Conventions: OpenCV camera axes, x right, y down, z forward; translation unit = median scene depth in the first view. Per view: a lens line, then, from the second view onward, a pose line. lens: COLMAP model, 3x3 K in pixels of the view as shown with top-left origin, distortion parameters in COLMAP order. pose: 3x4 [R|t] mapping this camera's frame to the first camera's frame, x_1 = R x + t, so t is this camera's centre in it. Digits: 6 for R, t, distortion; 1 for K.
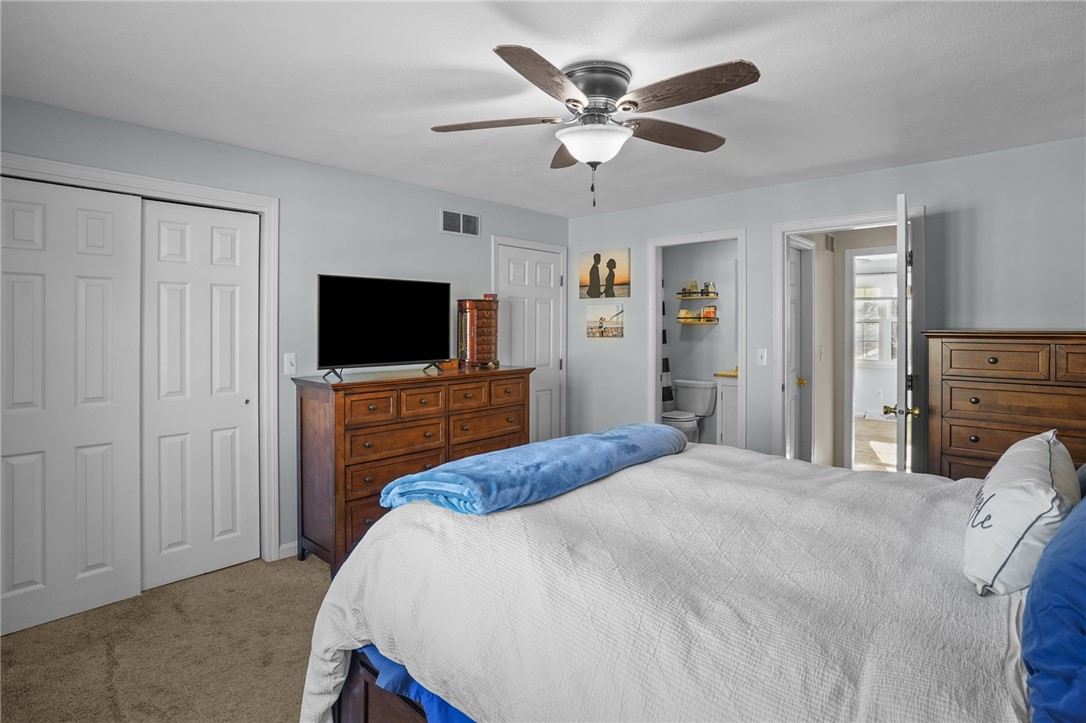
lens RADIAL K [[554.2, 0, 539.1], [0, 554.2, 363.0], [0, 0, 1]] dist [-0.075173, 0.038247]
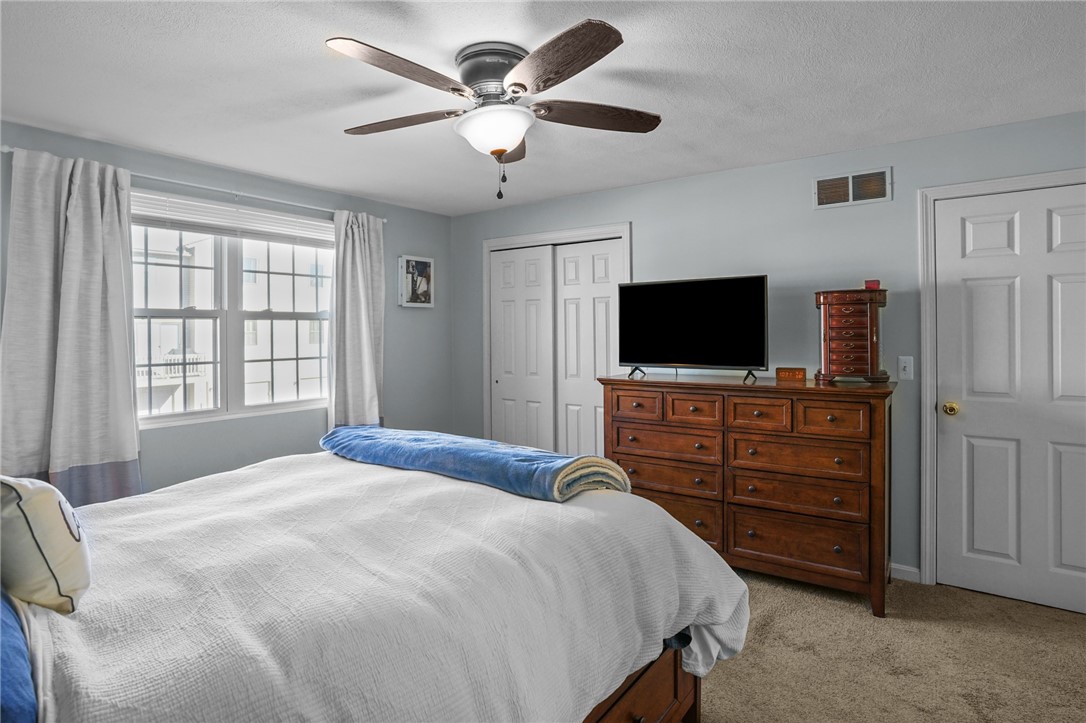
lens RADIAL K [[554.2, 0, 539.1], [0, 554.2, 363.0], [0, 0, 1]] dist [-0.075173, 0.038247]
pose [[0.126207, 0.054775, -0.990490, 0.660768], [-0.053501, 0.997397, 0.048340, -0.037843], [0.990560, 0.046891, 0.128809, 0.608928]]
